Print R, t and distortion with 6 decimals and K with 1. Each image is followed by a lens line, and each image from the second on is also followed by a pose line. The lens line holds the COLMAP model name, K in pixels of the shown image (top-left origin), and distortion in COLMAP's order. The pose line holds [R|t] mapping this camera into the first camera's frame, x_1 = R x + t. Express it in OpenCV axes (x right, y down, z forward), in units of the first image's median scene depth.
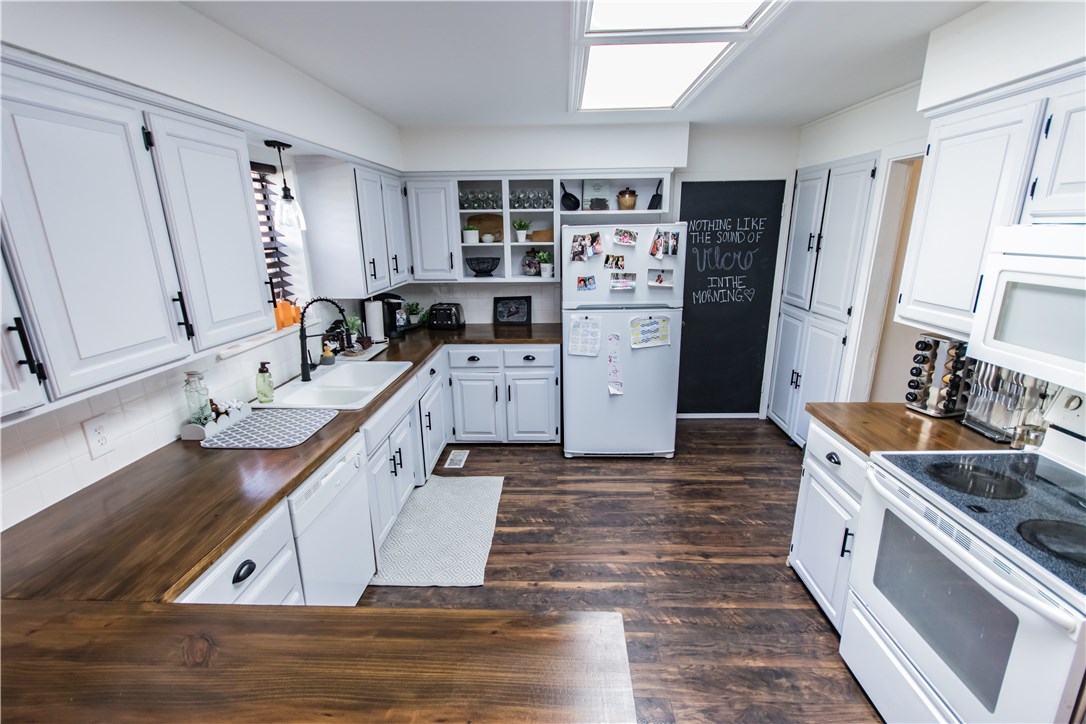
lens RADIAL K [[498.2, 0, 543.5], [0, 498.2, 374.2], [0, 0, 1]] dist [0.002631, 0.001345]
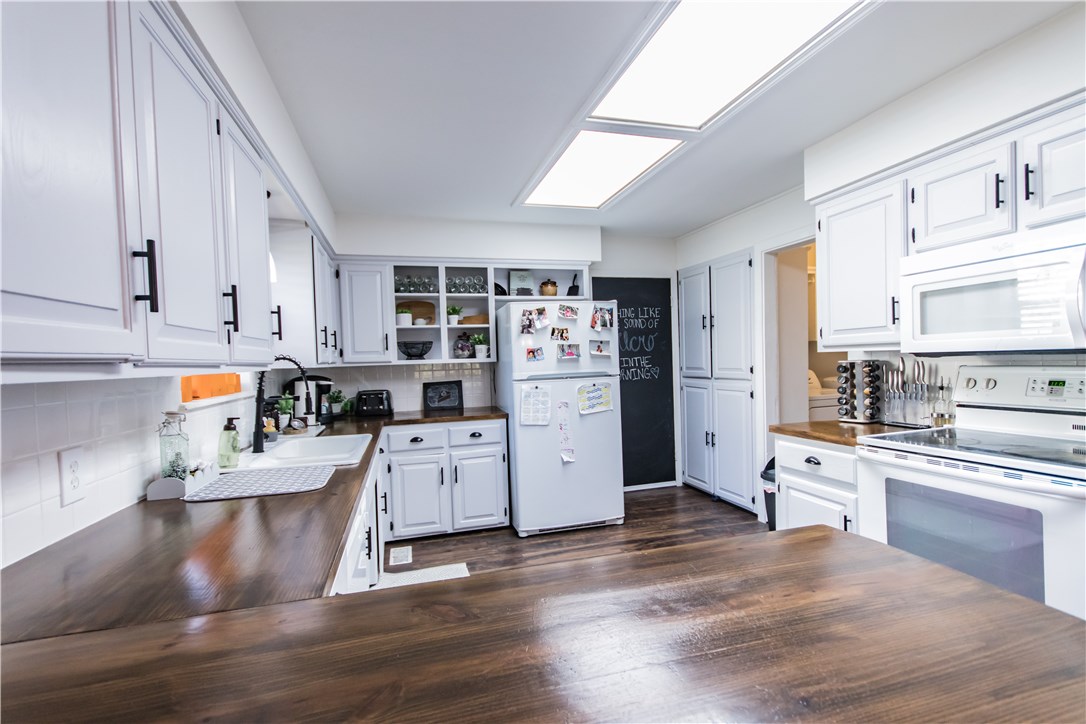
lens RADIAL K [[498.2, 0, 543.5], [0, 498.2, 374.2], [0, 0, 1]] dist [0.002631, 0.001345]
pose [[0.950113, -0.026684, 0.310762, -0.219248], [0.106491, 0.964216, -0.242790, 0.112294], [-0.293163, 0.263772, 0.918956, 0.038363]]
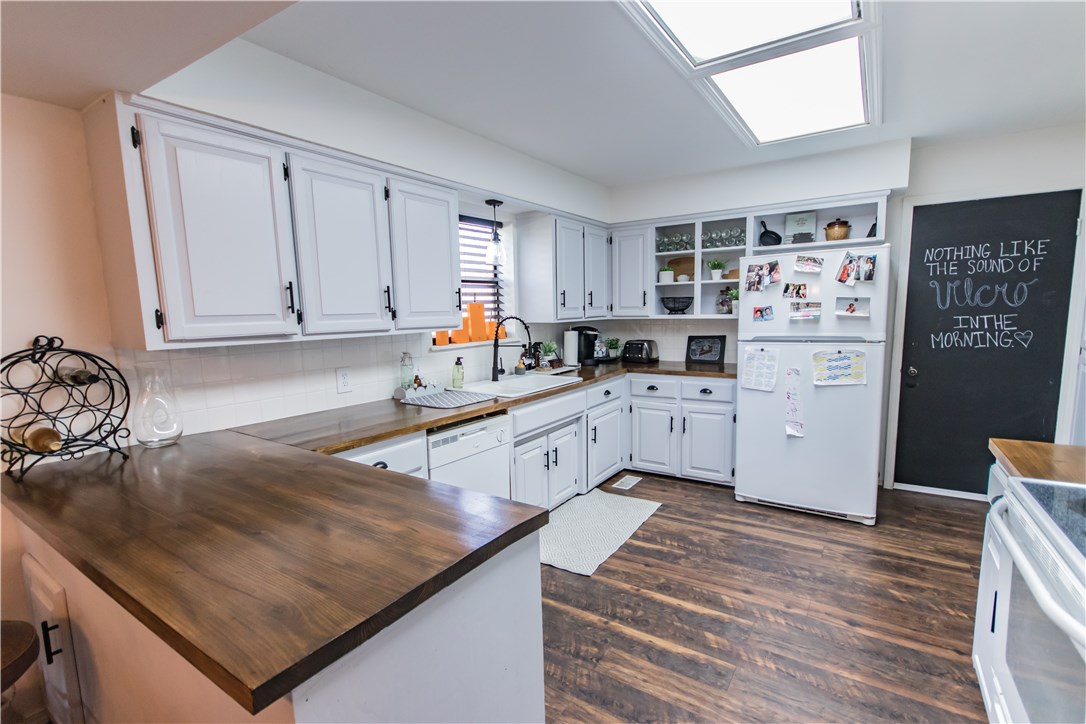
lens RADIAL K [[498.2, 0, 543.5], [0, 498.2, 374.2], [0, 0, 1]] dist [0.002631, 0.001345]
pose [[0.853934, 0.061797, -0.516698, 0.222406], [-0.135712, 0.985010, -0.106481, 0.090436], [0.502372, 0.161050, 0.849520, -0.011434]]
